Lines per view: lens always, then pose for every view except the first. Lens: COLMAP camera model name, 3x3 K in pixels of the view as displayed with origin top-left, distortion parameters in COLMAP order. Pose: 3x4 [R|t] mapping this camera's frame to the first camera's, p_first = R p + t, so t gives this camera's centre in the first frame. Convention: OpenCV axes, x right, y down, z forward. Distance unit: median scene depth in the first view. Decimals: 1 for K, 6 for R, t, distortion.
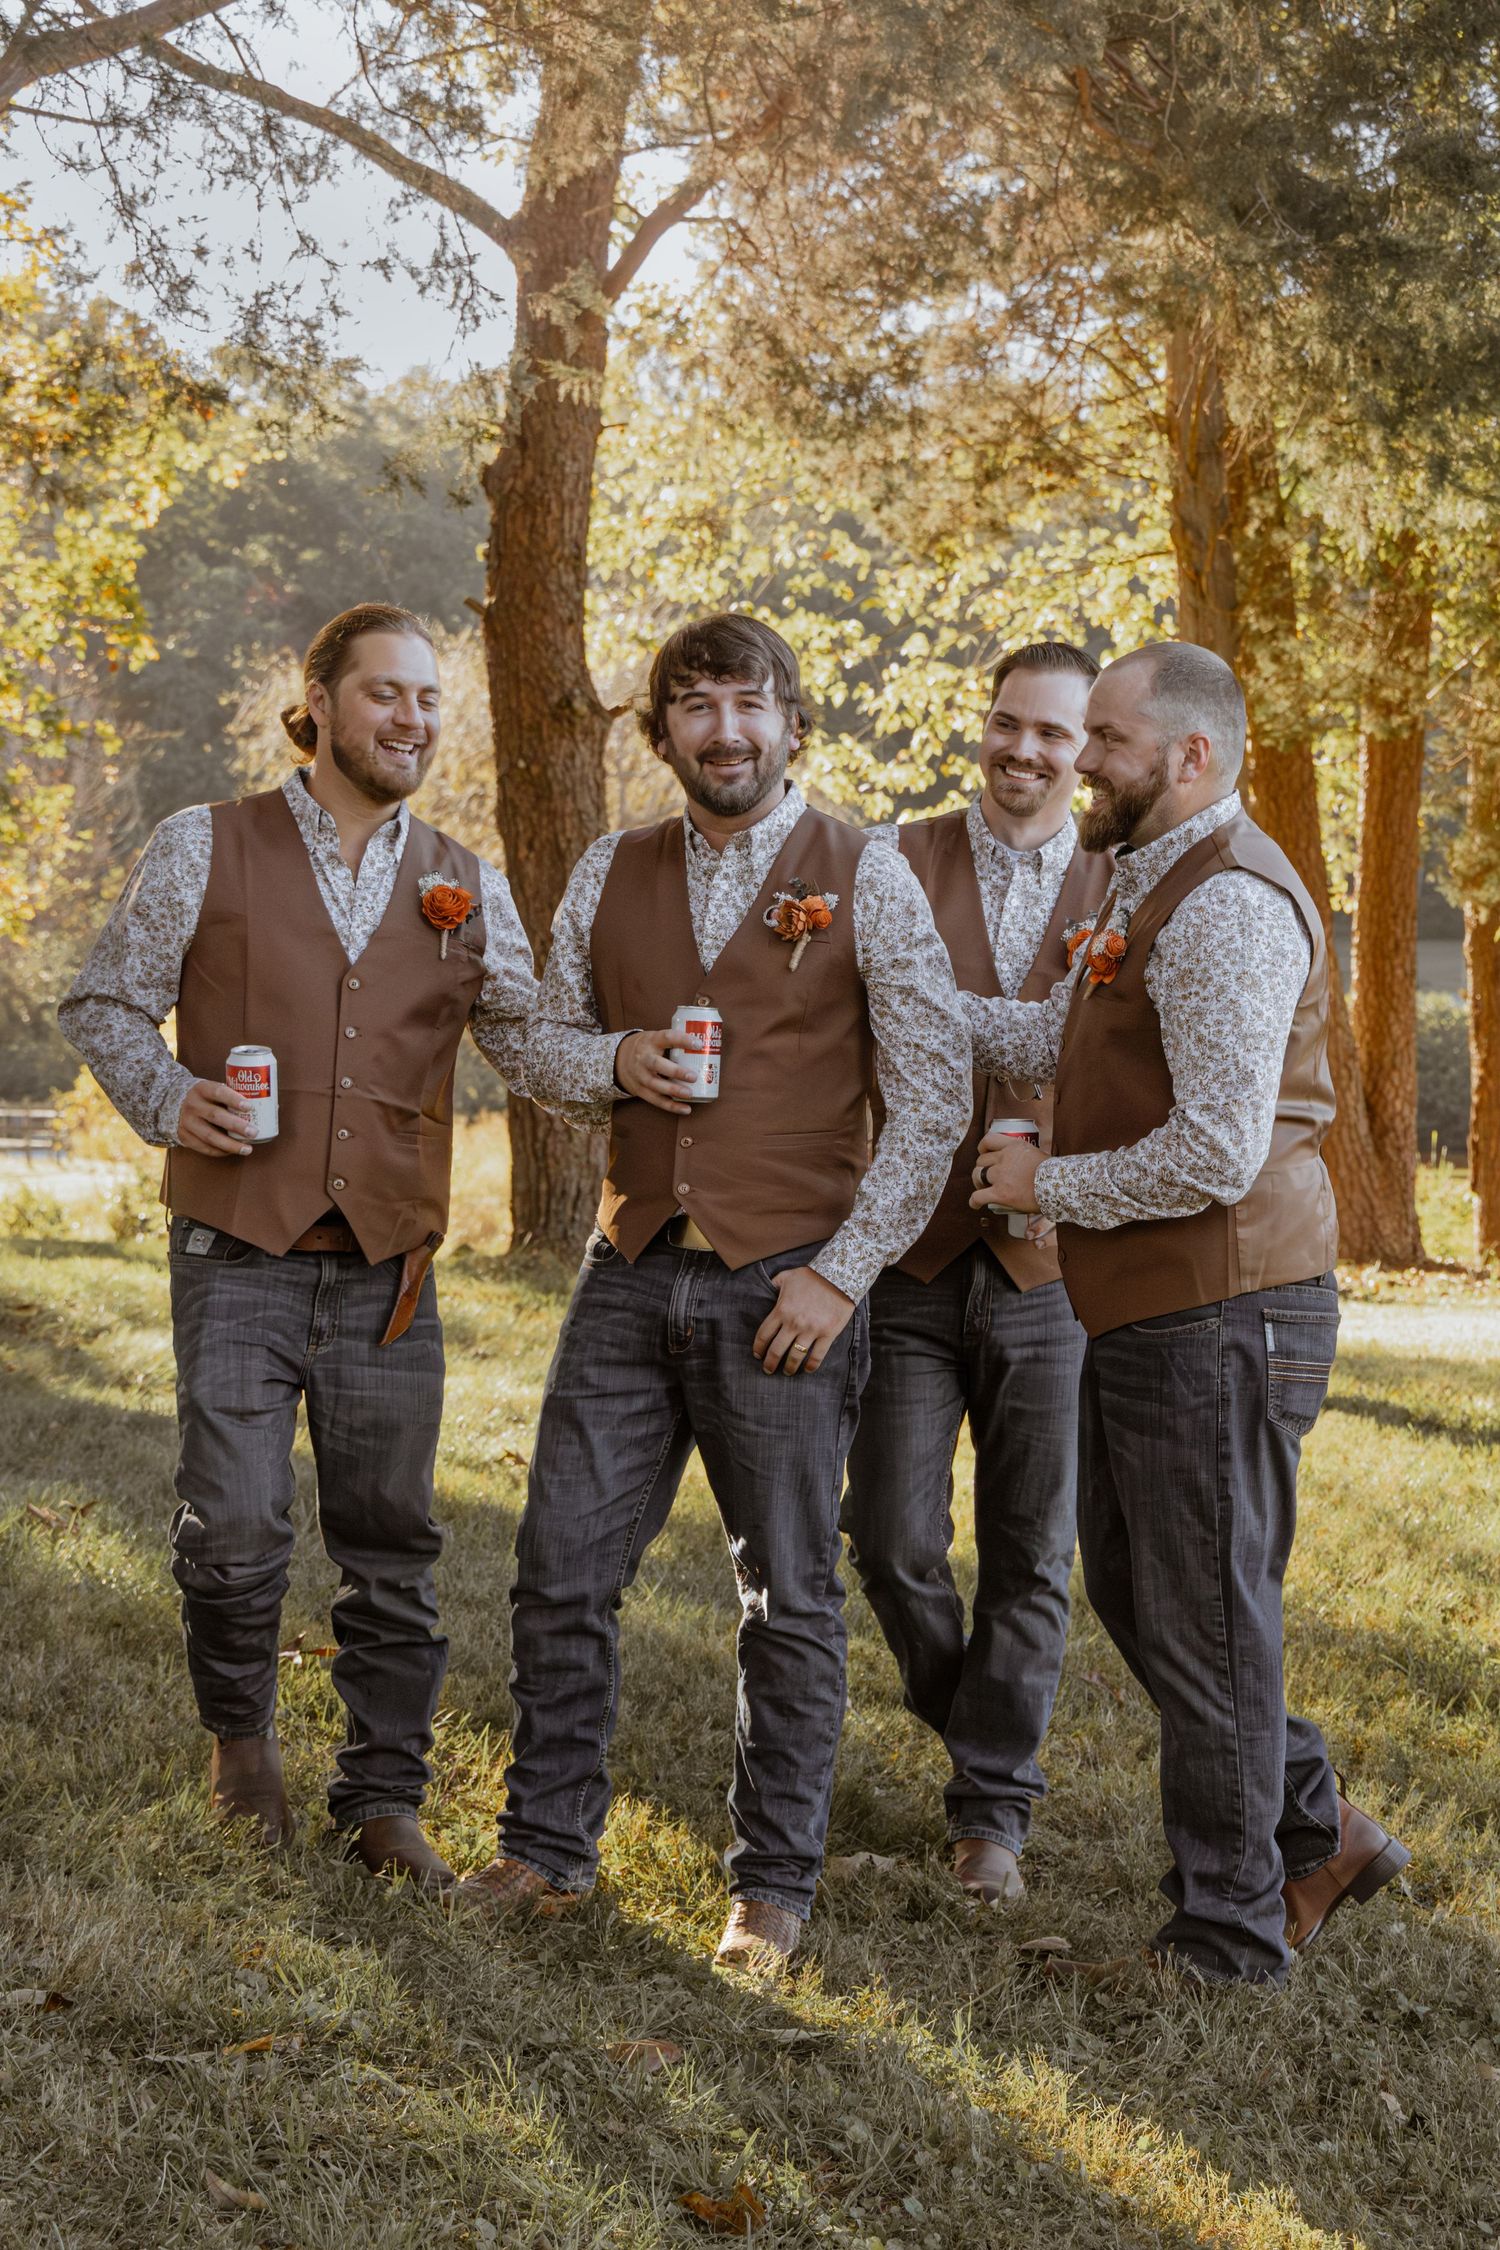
lens RADIAL K [[3225.1, 0, 750.5], [0, 3225.1, 1125.1], [0, 0, 1]] dist [-0.053965, 0.000000]
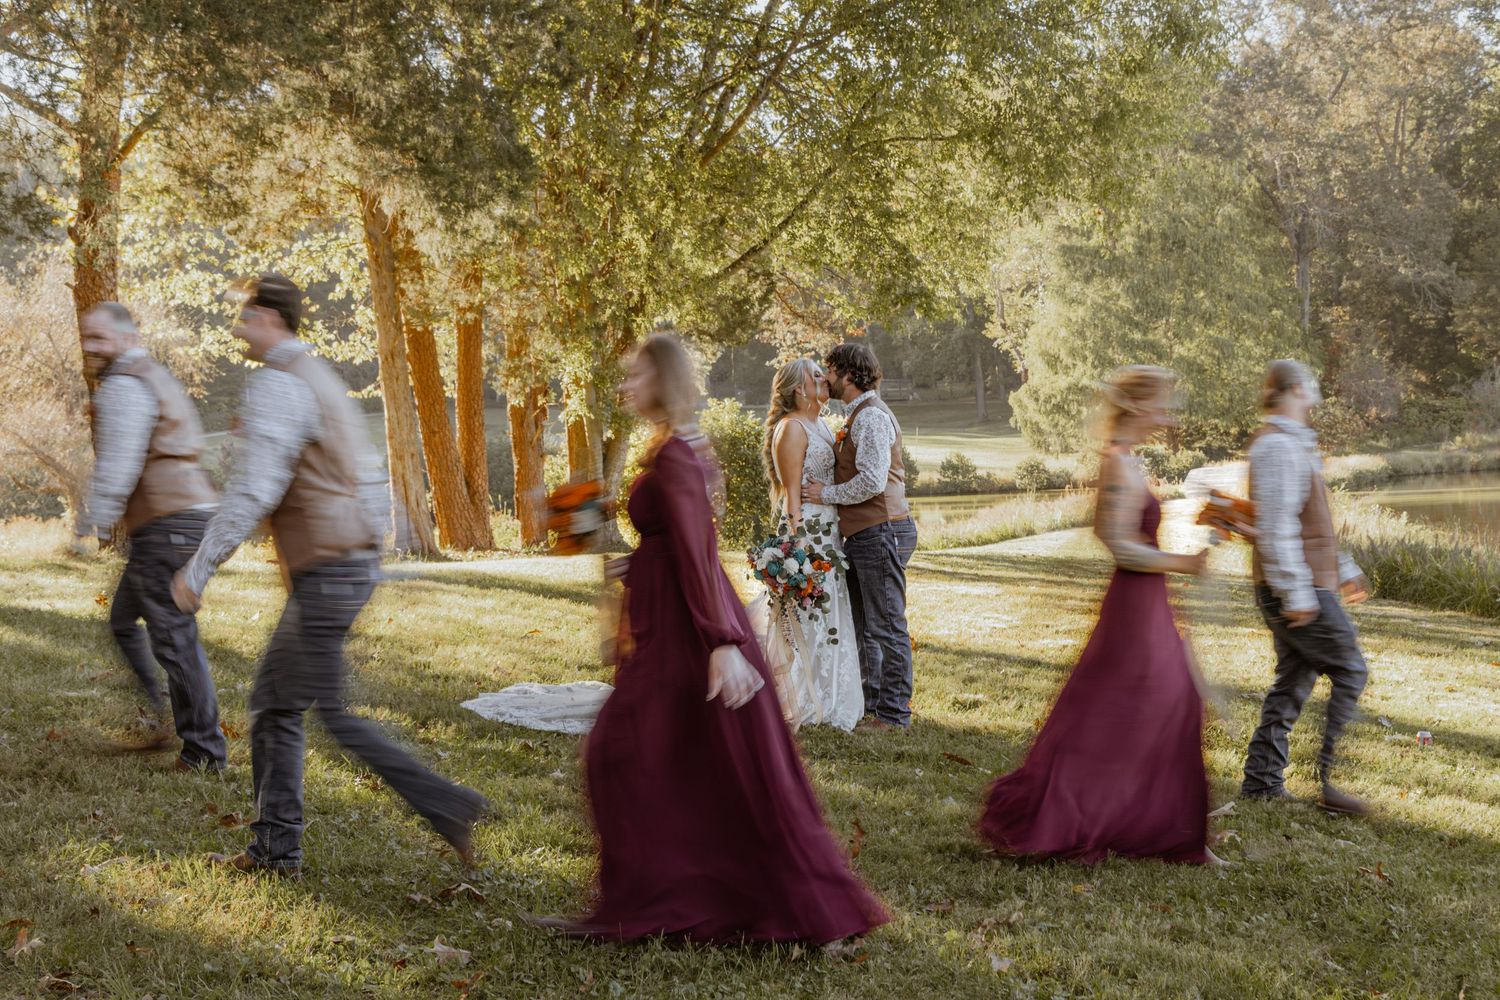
lens RADIAL K [[1911.3, 0, 752.2], [0, 1911.3, 500.8], [0, 0, 1]] dist [0.111175, 0.000000]
pose [[0.948534, -0.052927, 0.312220, -0.042761], [0.056070, 0.998426, -0.001089, 0.020023], [-0.311671, 0.018539, 0.950009, -0.363668]]
